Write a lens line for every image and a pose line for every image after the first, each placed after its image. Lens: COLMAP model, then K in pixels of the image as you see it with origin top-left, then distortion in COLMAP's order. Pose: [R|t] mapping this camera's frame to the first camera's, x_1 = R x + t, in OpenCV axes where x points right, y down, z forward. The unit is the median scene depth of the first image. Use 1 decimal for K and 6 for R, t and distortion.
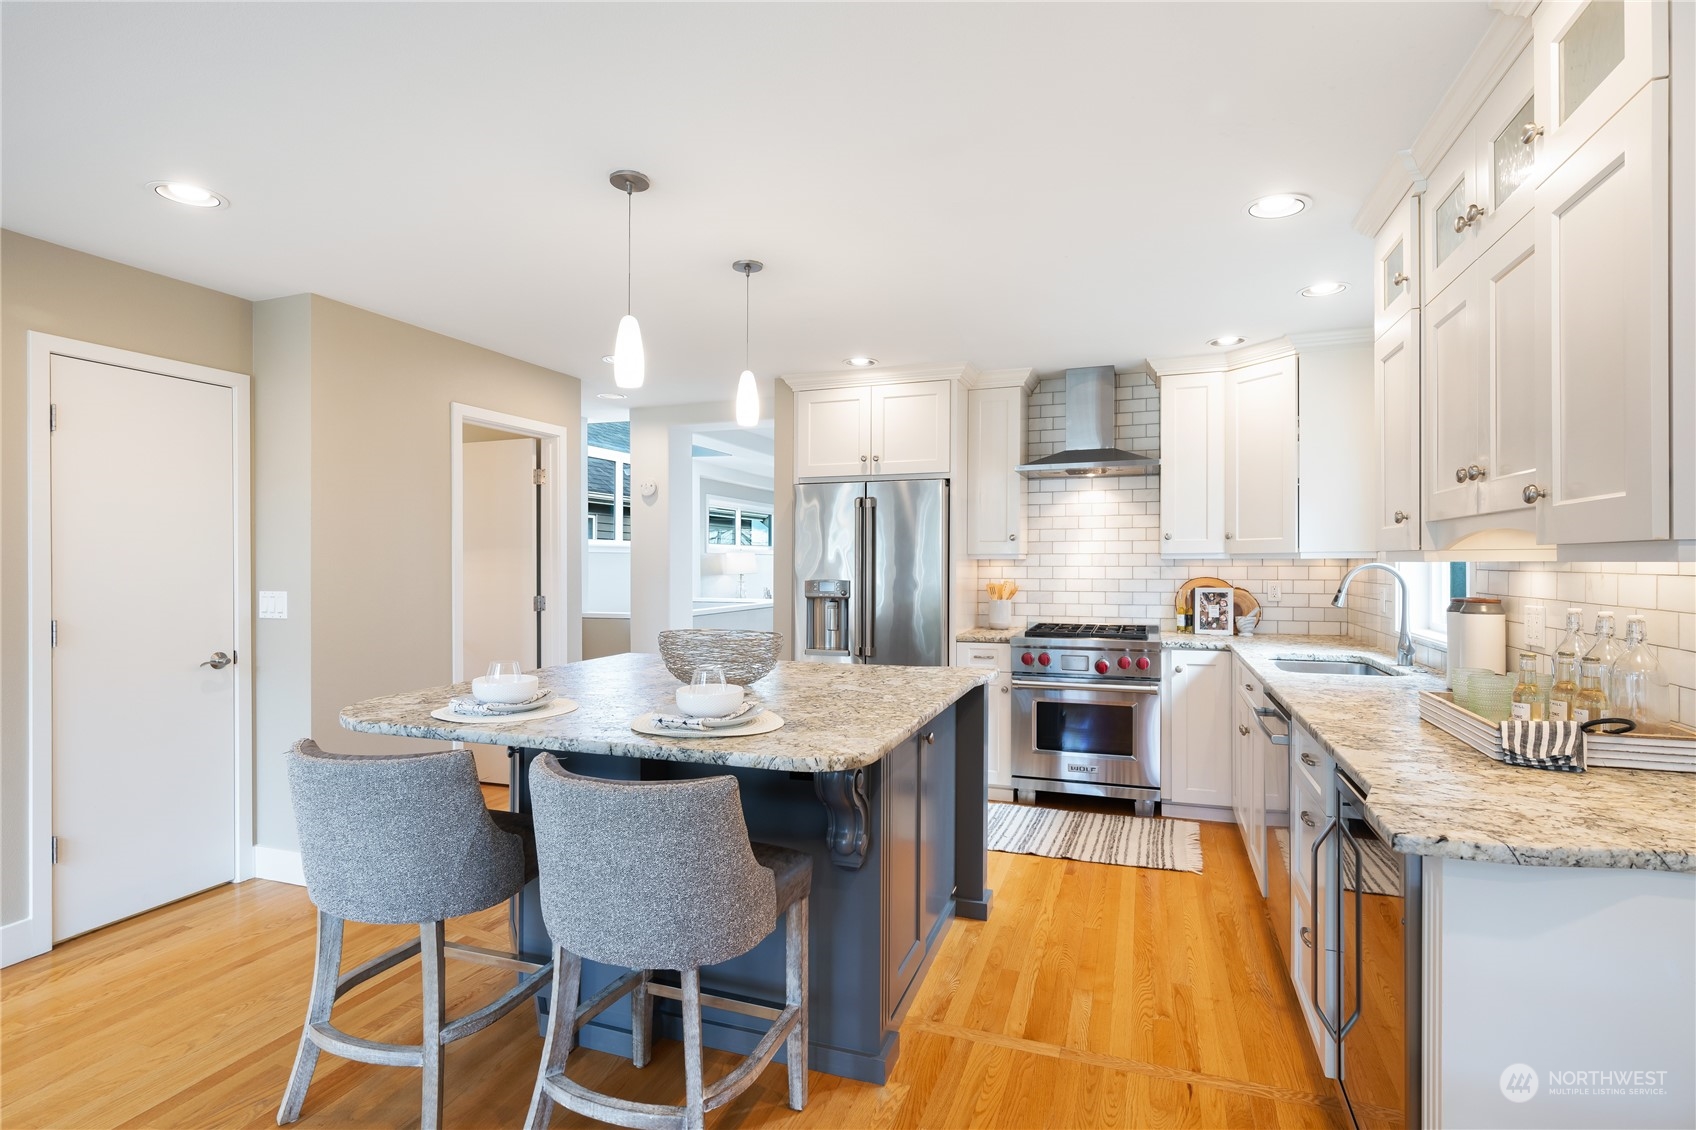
lens RADIAL K [[796.4, 0, 862.2], [0, 796.4, 571.4], [0, 0, 1]] dist [-0.000482, 0.001295]
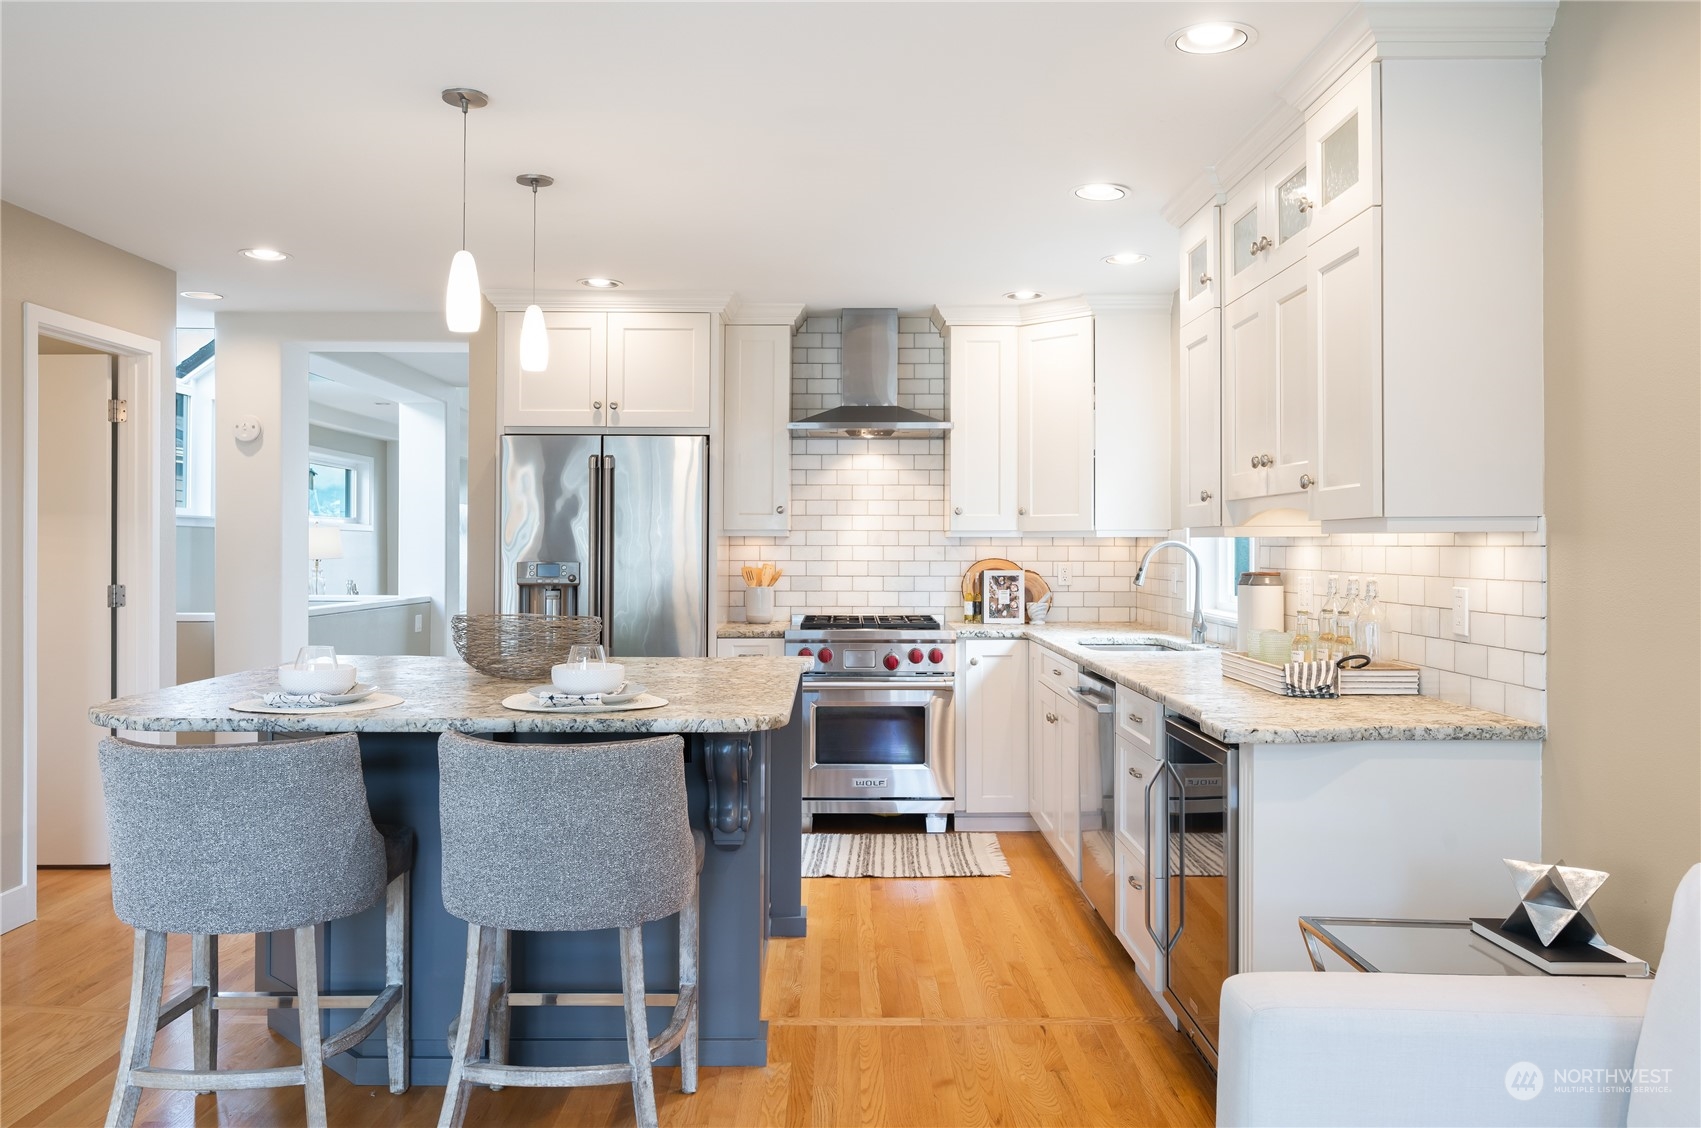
lens RADIAL K [[1190.4, 0, 845.1], [0, 1190.4, 554.5], [0, 0, 1]] dist [0.000800, -0.001465]
pose [[0.944122, 0.001830, 0.329592, -0.290515], [-0.000276, 0.999989, -0.004760, 0.017870], [-0.329597, 0.004403, 0.944112, -0.334543]]
